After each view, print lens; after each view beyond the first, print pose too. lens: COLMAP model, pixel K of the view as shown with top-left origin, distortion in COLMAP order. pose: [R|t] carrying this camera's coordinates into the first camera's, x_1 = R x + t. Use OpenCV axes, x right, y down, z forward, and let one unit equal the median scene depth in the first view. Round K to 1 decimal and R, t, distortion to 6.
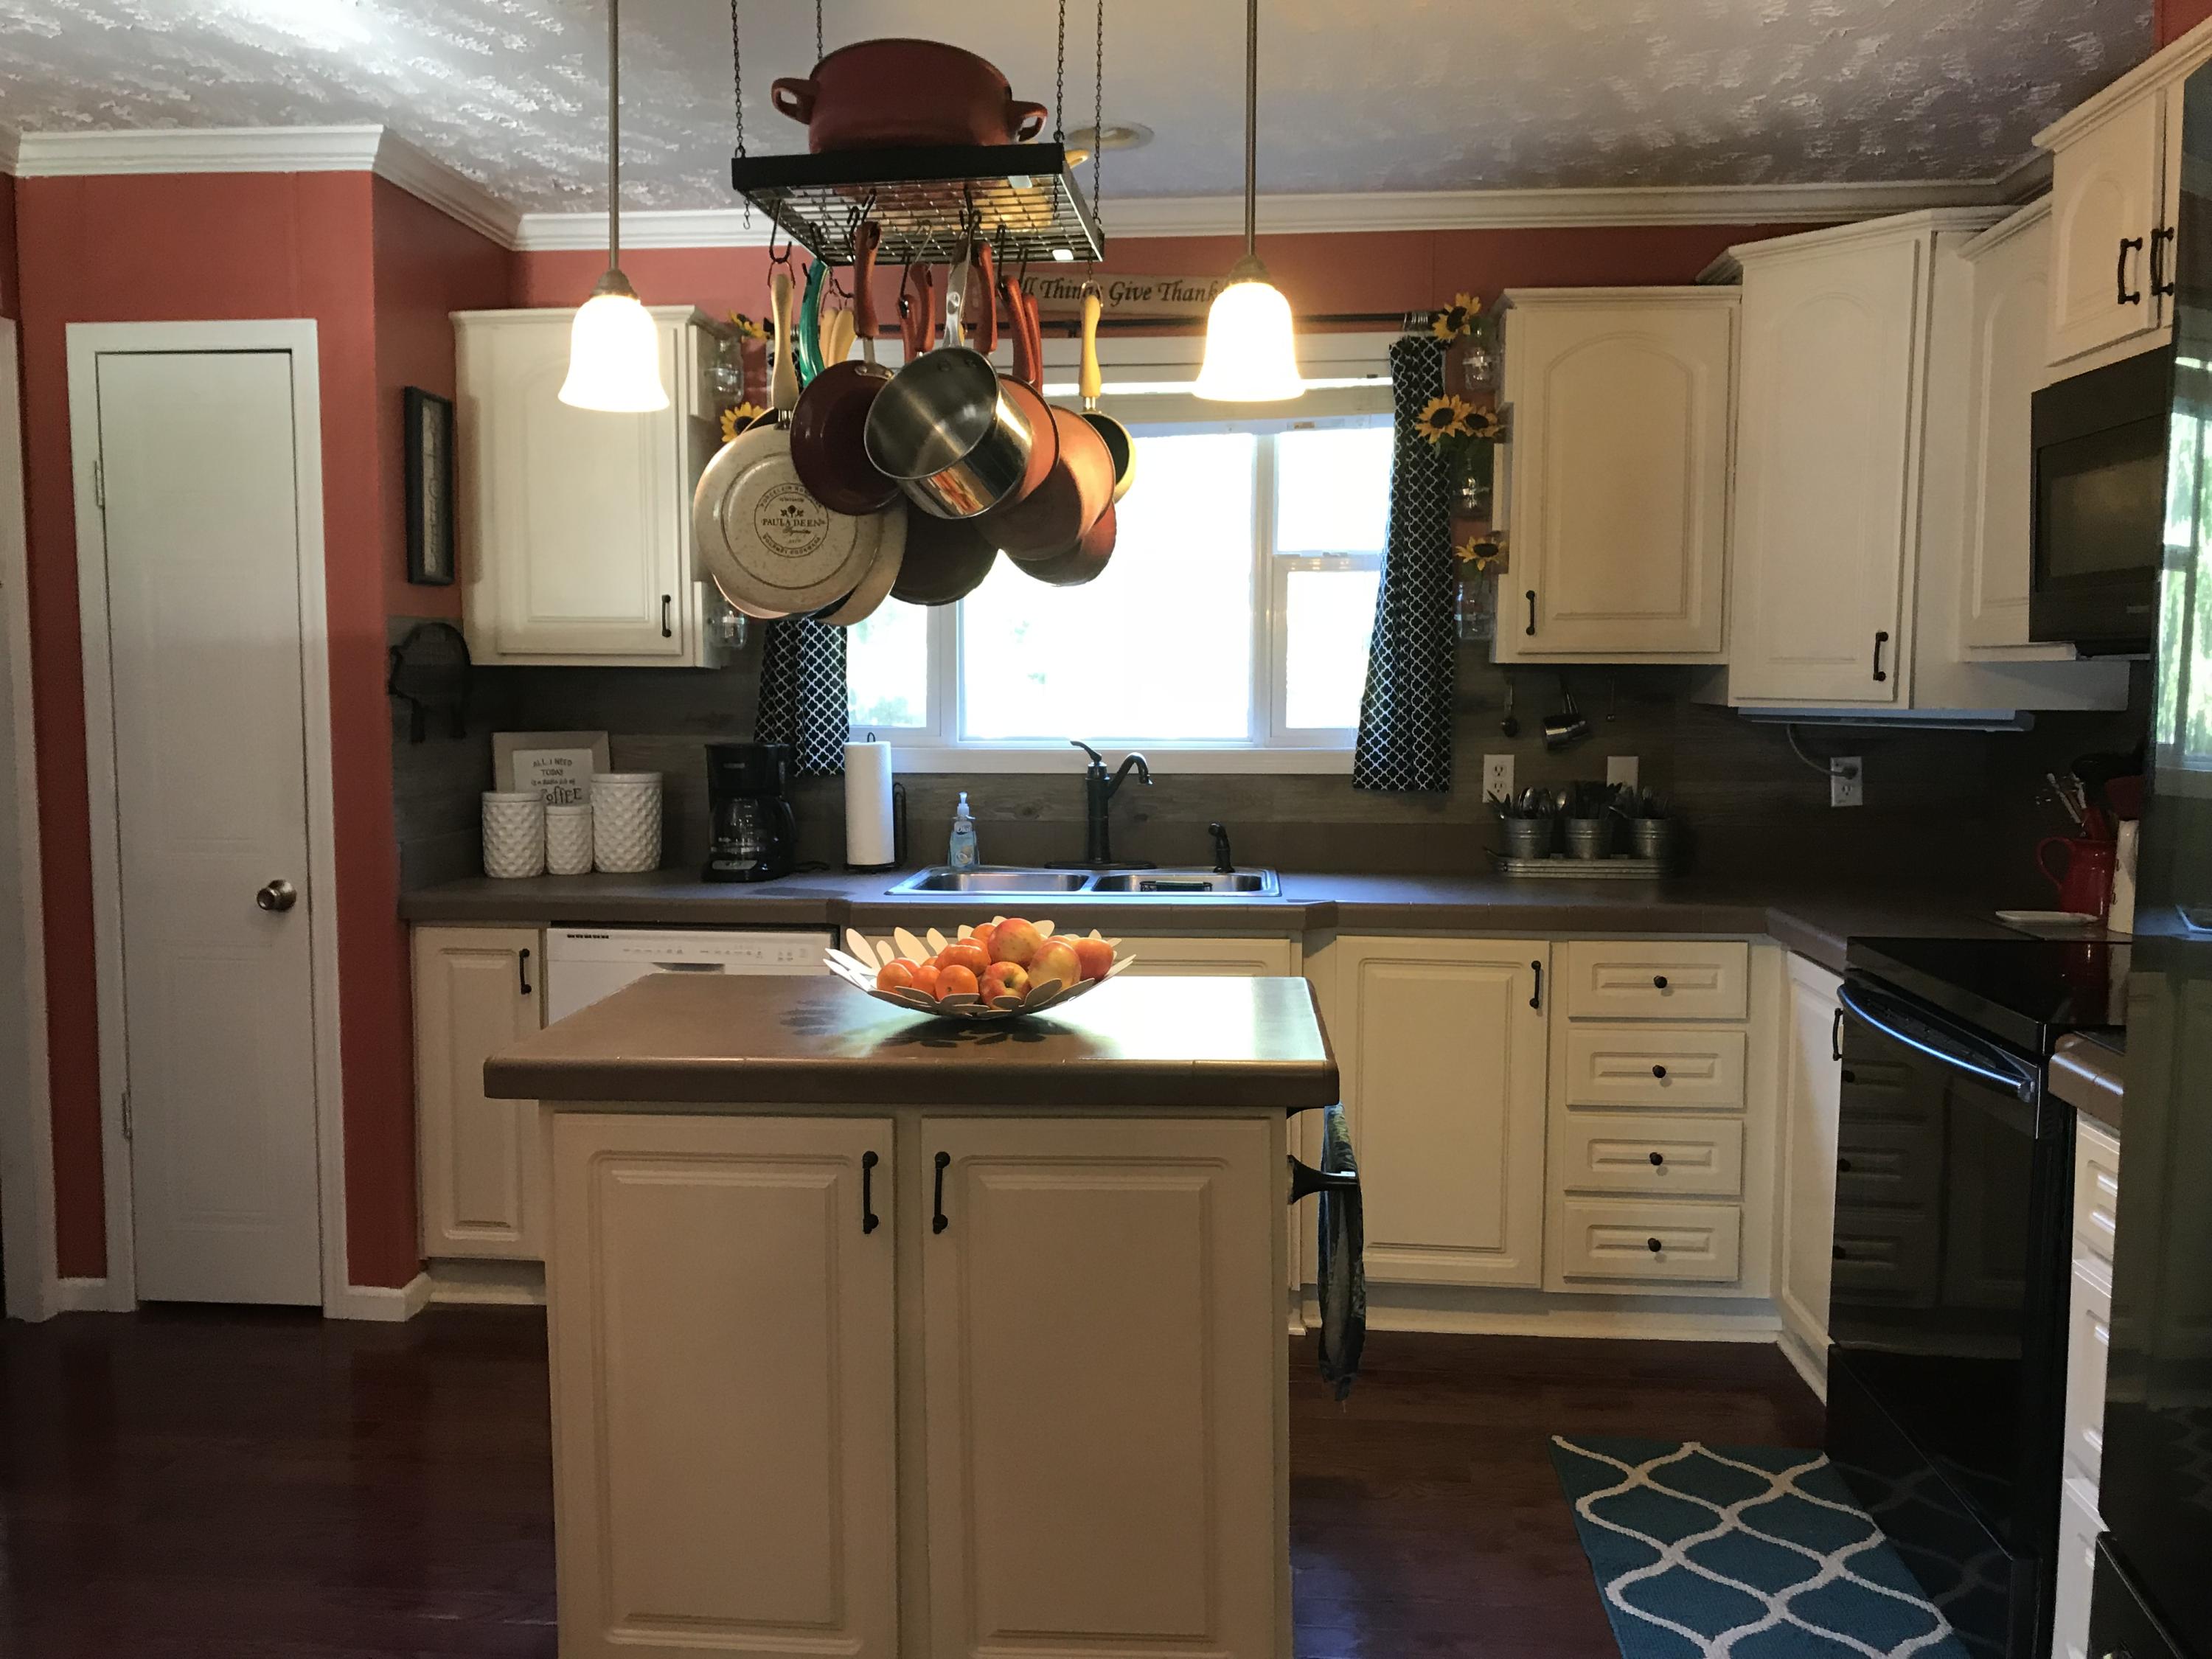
lens RADIAL K [[1837.3, 0, 1065.4], [0, 1837.3, 832.5], [0, 0, 1]] dist [0.022949, -0.025744]
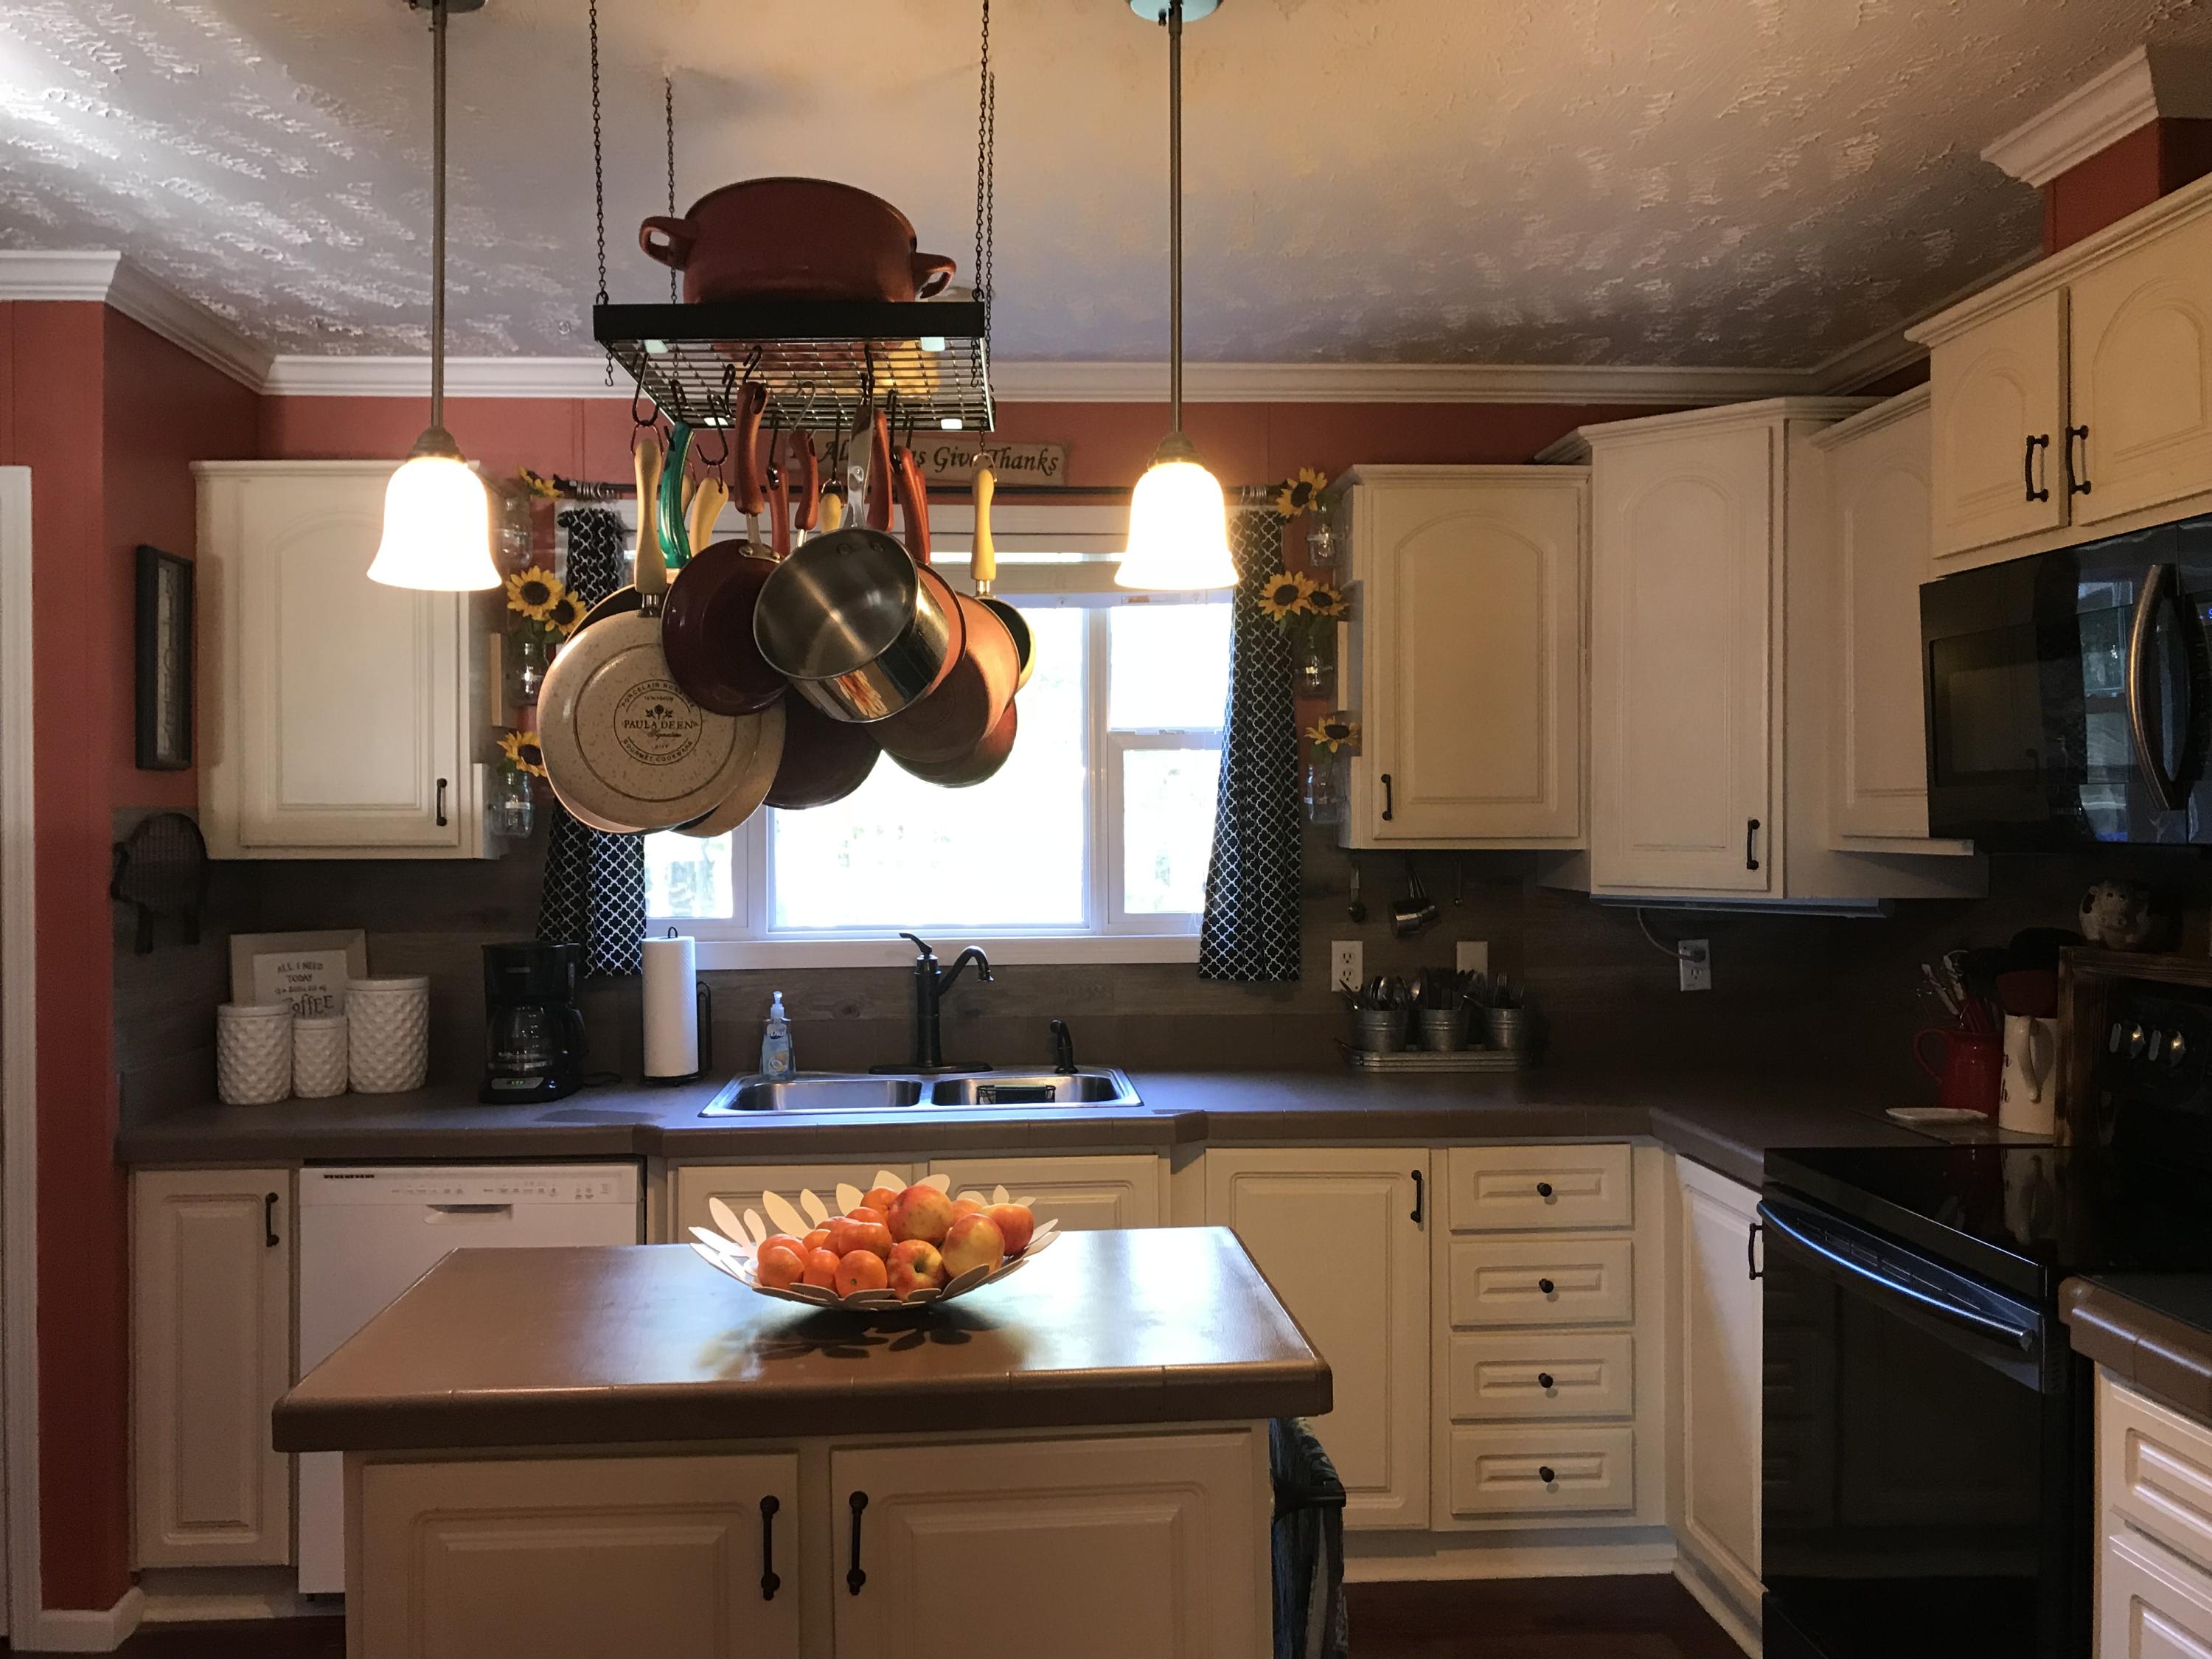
lens RADIAL K [[1837.3, 0, 1062.6], [0, 1837.3, 824.8], [0, 0, 1]] dist [0.022949, -0.025744]
pose [[0.988959, -0.006357, 0.148051, -0.057738], [0.018472, 0.996575, -0.080599, -0.032548], [-0.147032, 0.082444, 0.985690, 0.089885]]
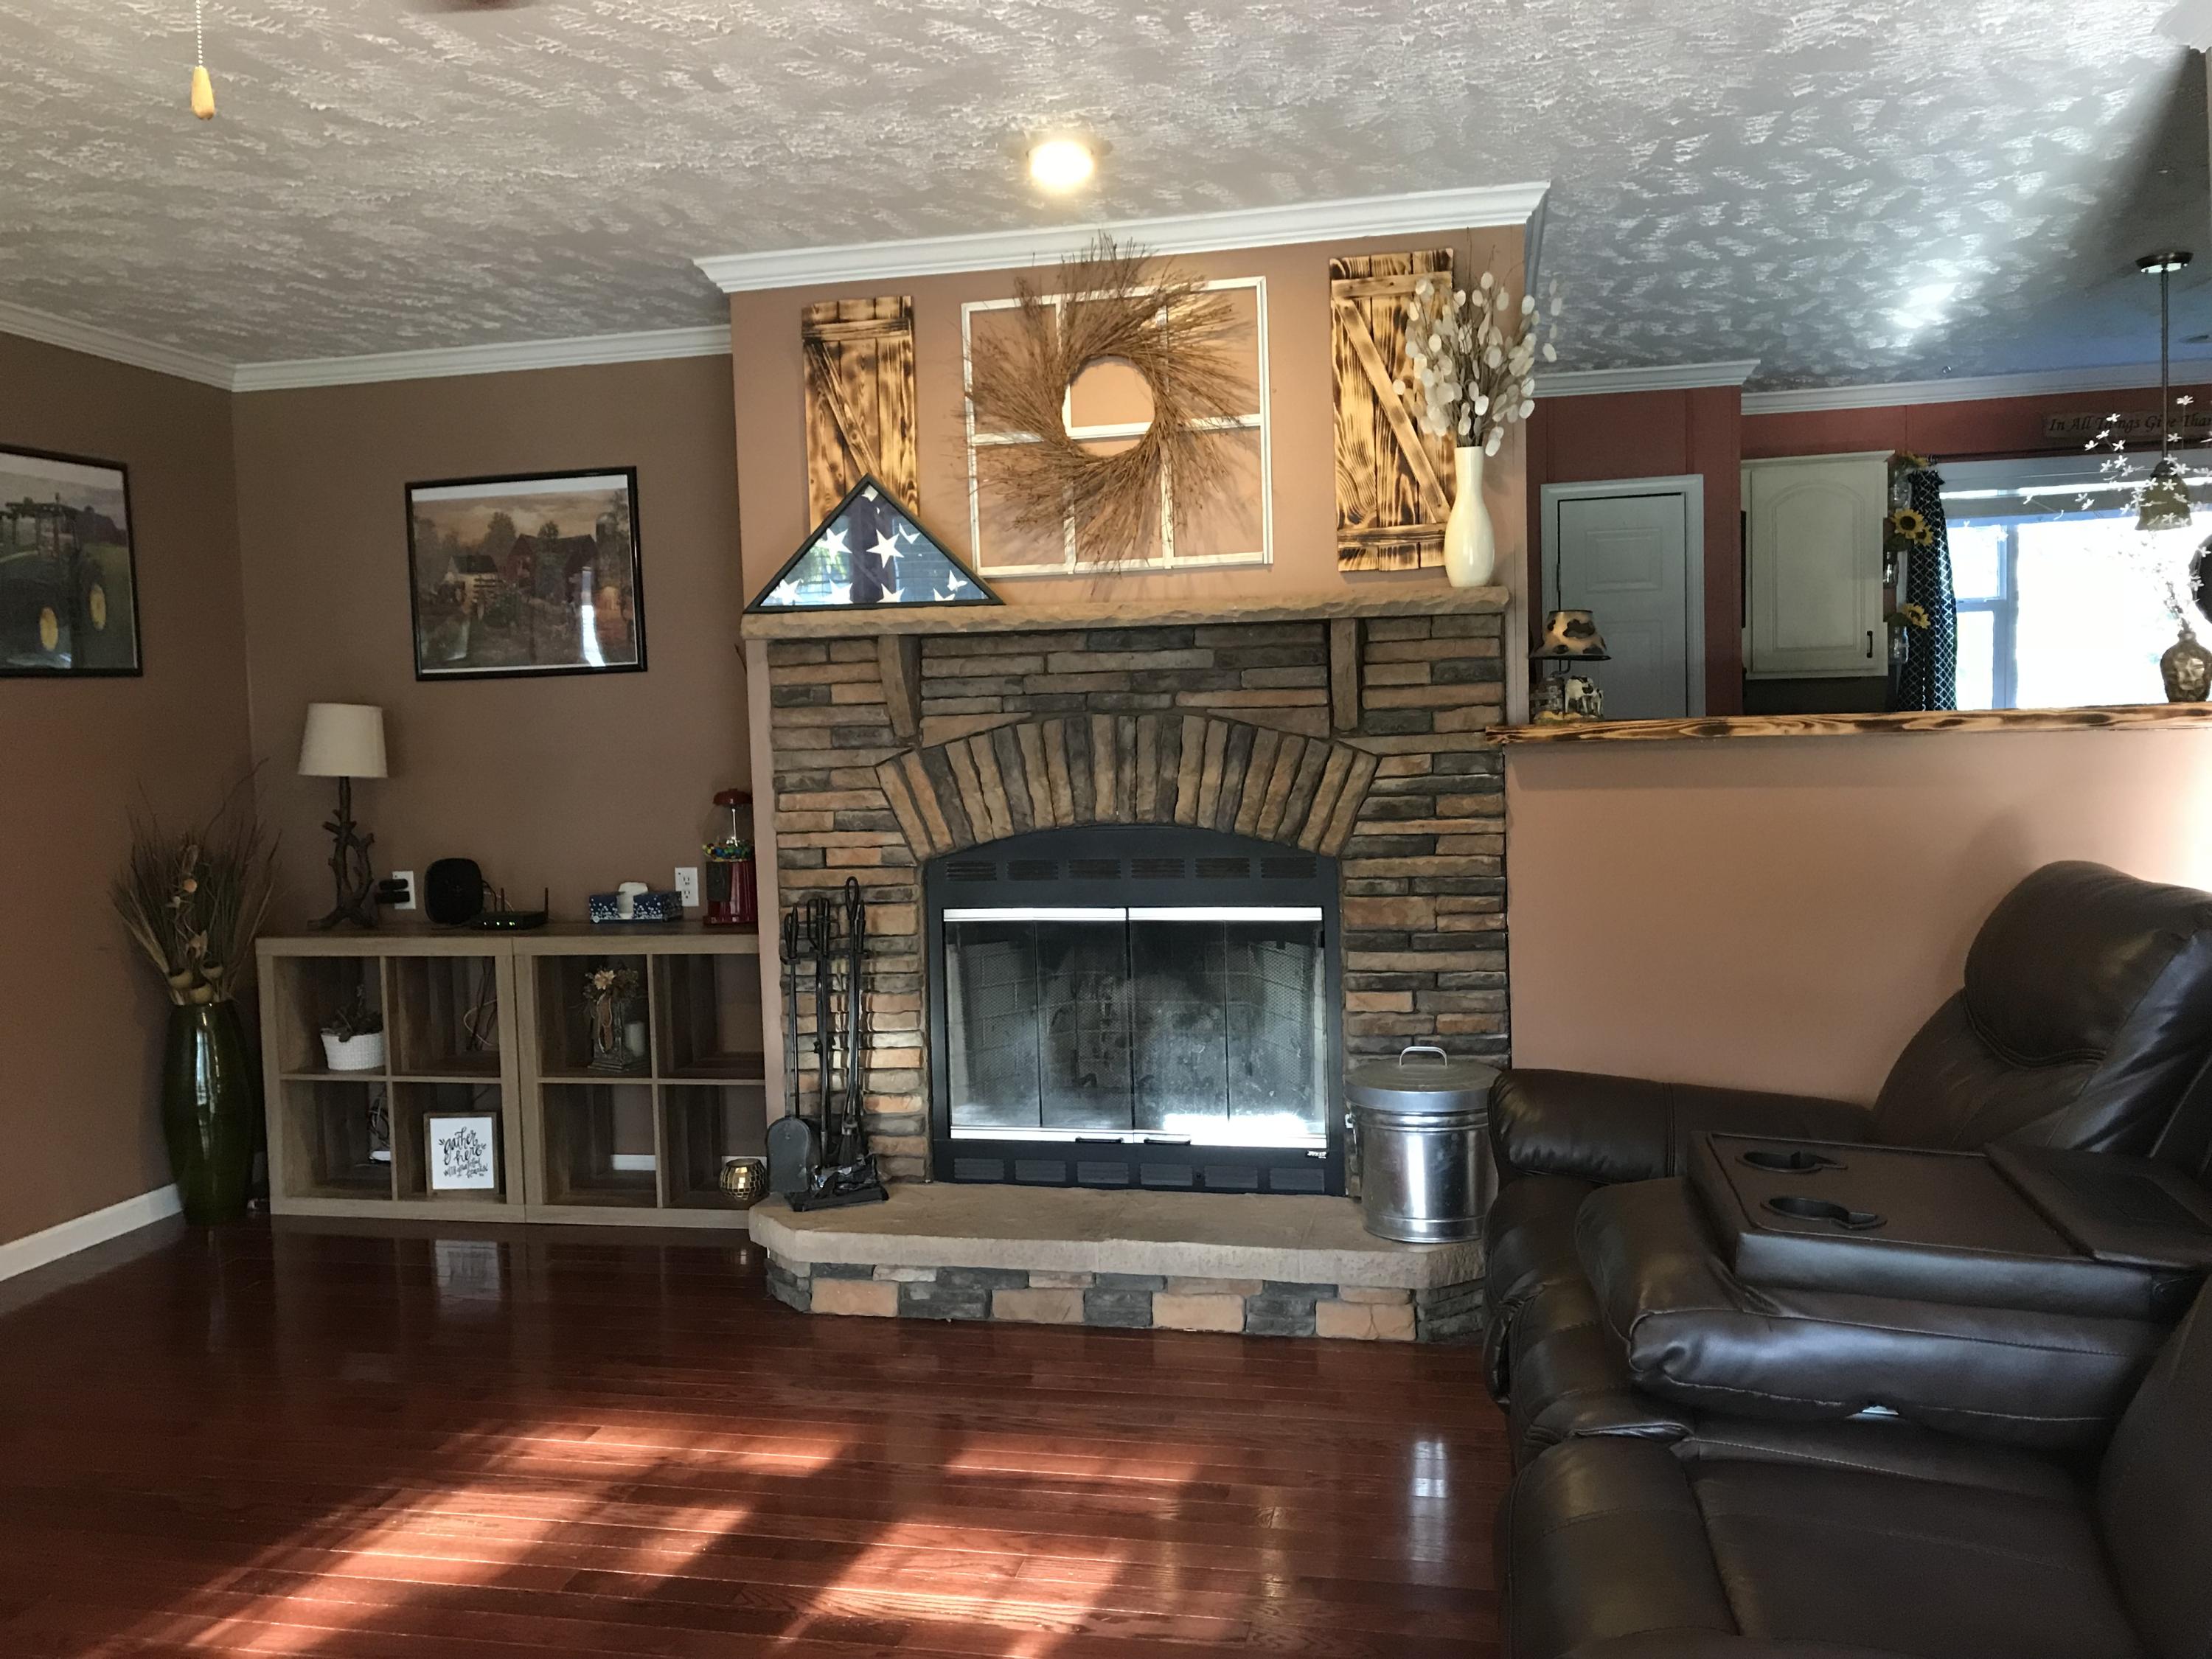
lens RADIAL K [[1837.3, 0, 1094.6], [0, 1837.3, 815.0], [0, 0, 1]] dist [0.022949, -0.025744]
pose [[0.993818, -0.022537, -0.108709, -0.781101], [0.020153, 0.999533, -0.022981, 0.057864], [0.109176, 0.020649, 0.993808, -0.714288]]
